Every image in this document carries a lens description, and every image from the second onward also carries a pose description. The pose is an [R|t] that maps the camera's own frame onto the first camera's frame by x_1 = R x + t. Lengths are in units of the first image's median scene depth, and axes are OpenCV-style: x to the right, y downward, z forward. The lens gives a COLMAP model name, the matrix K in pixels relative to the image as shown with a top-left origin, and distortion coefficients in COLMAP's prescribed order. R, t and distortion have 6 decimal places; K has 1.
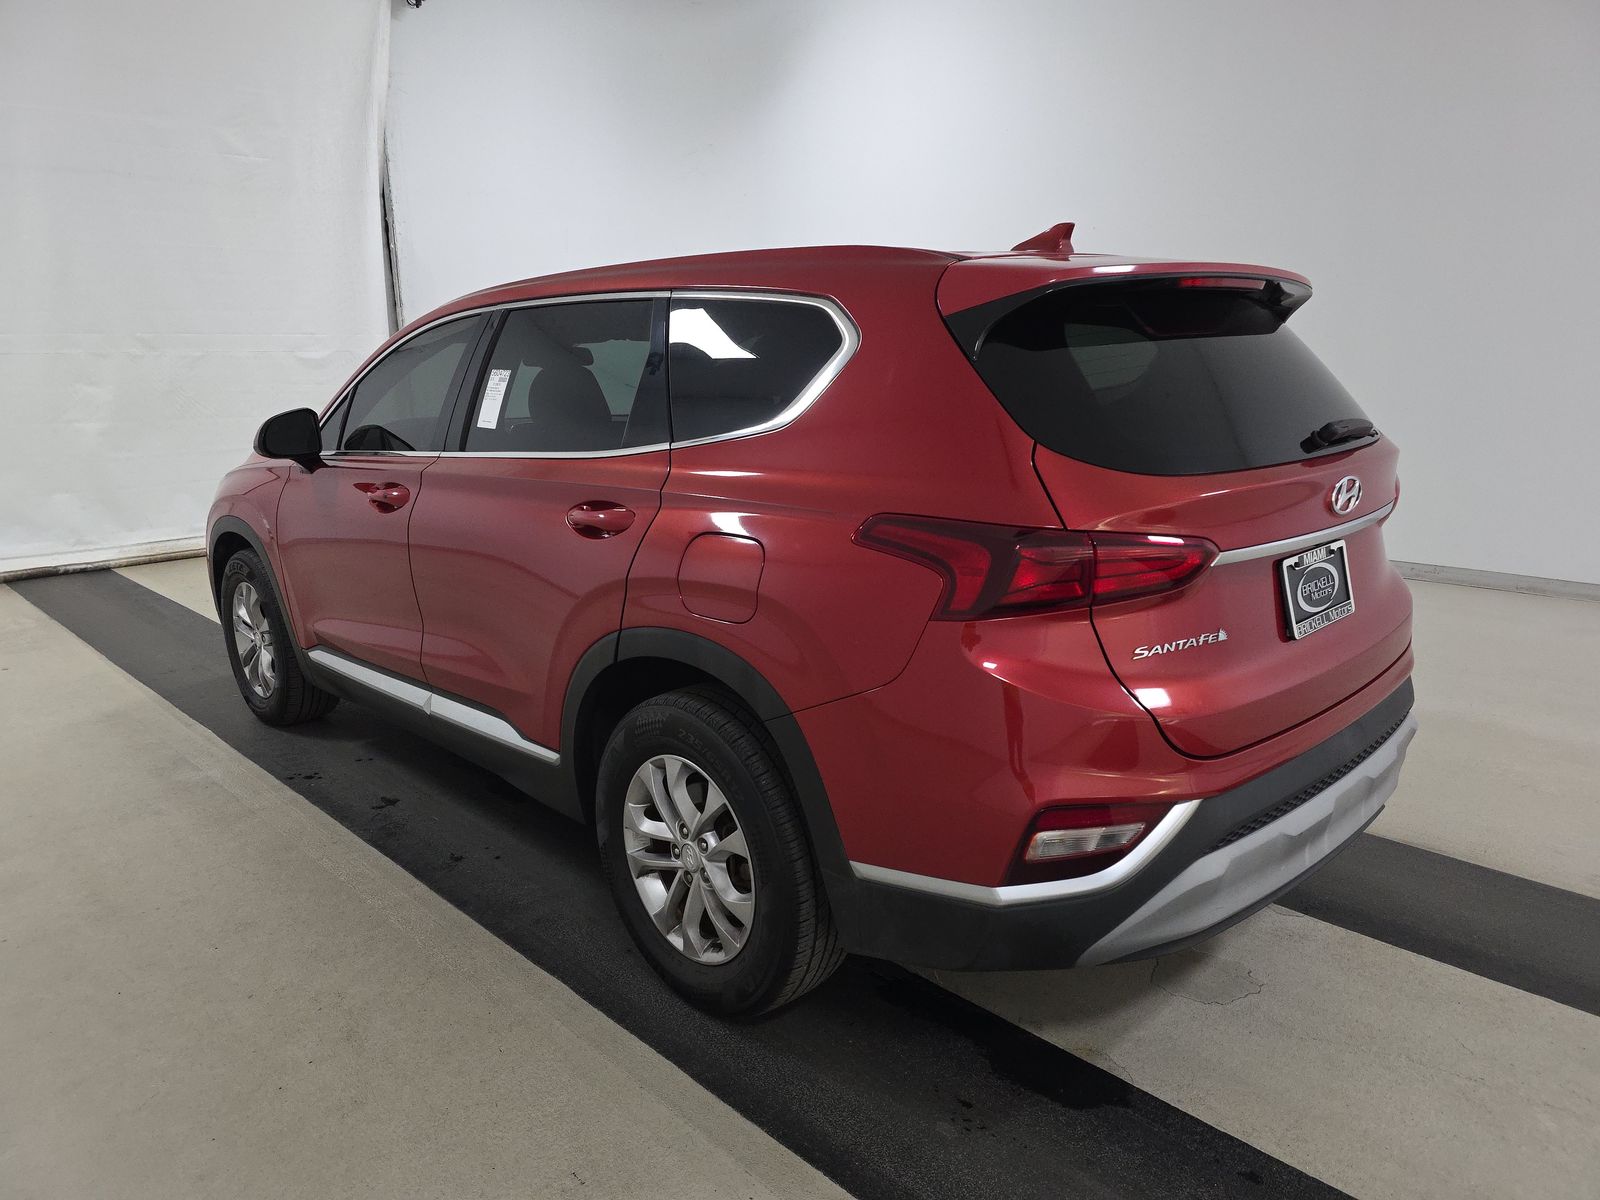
lens RADIAL K [[1081.3, 0, 795.4], [0, 1081.3, 598.8], [0, 0, 1]] dist [-0.006746, -0.003348]
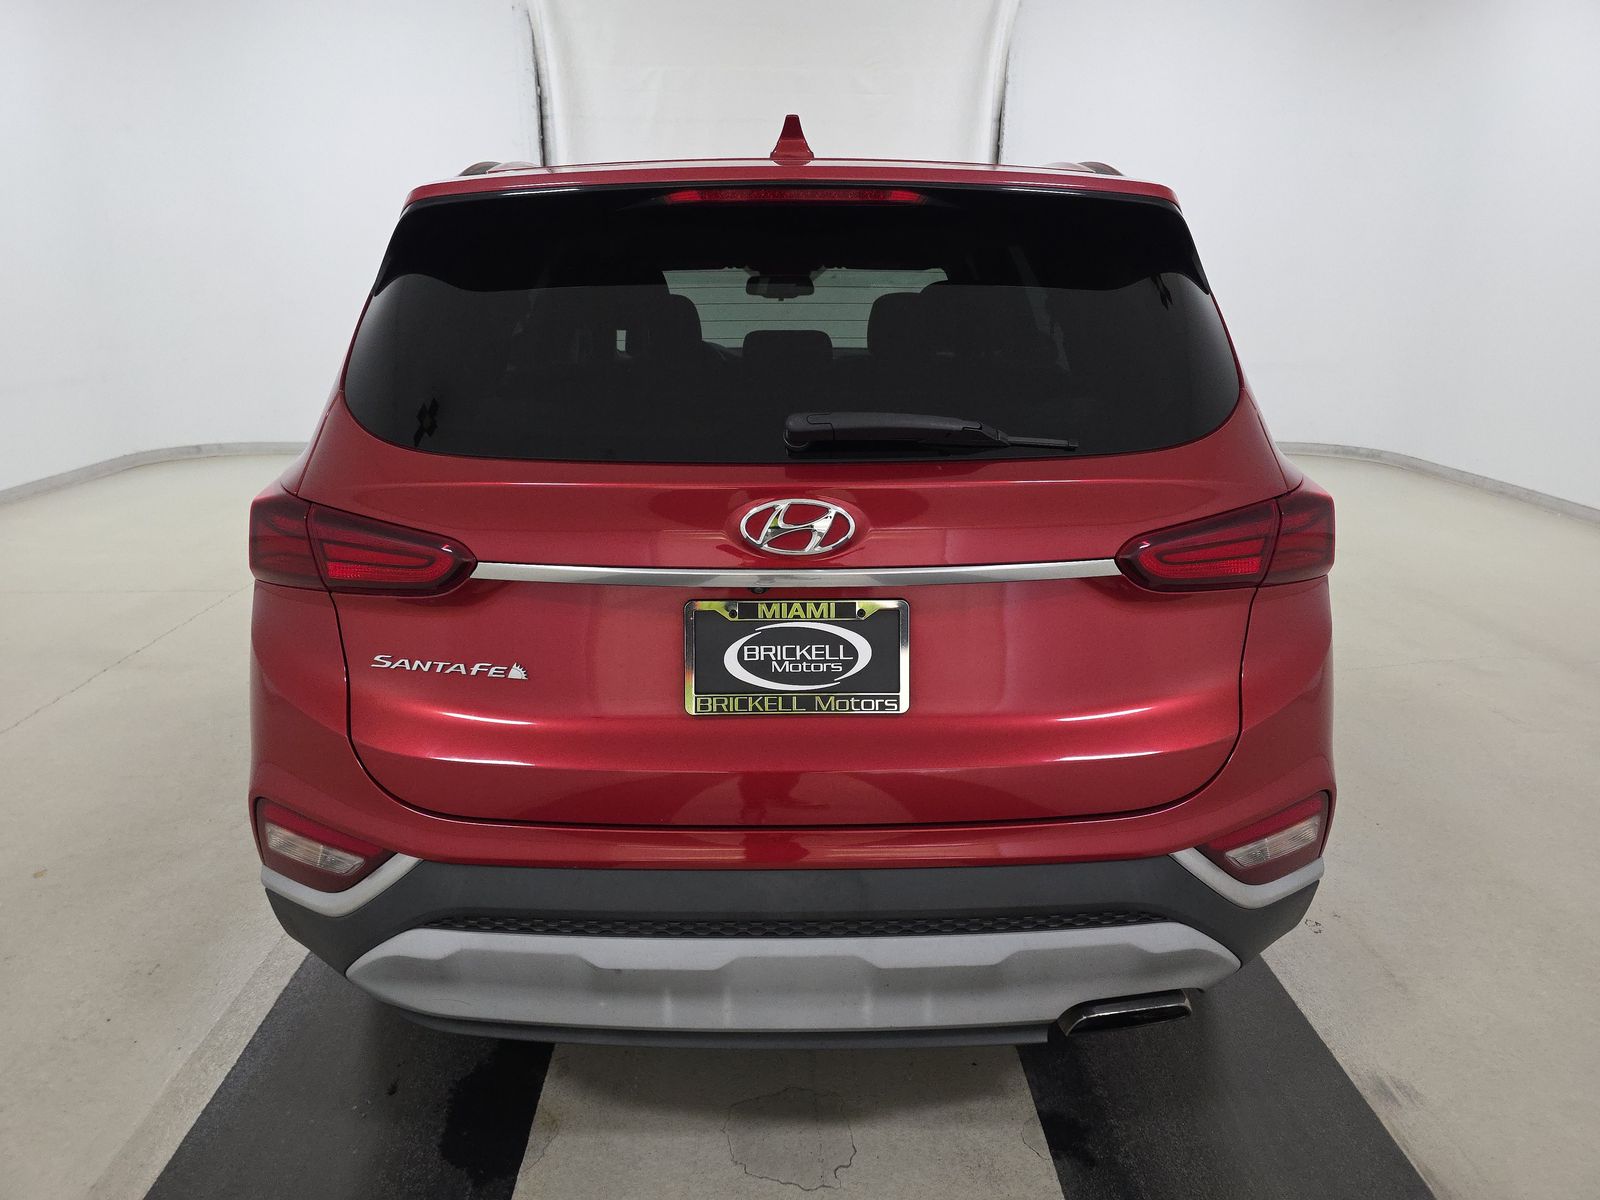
lens RADIAL K [[1081.3, 0, 795.4], [0, 1081.3, 598.8], [0, 0, 1]] dist [-0.006746, -0.003348]
pose [[0.732053, 0.207379, -0.648916, 0.975913], [-0.164419, 0.978166, 0.127117, -0.139535], [0.661109, 0.013638, 0.750166, 0.531944]]
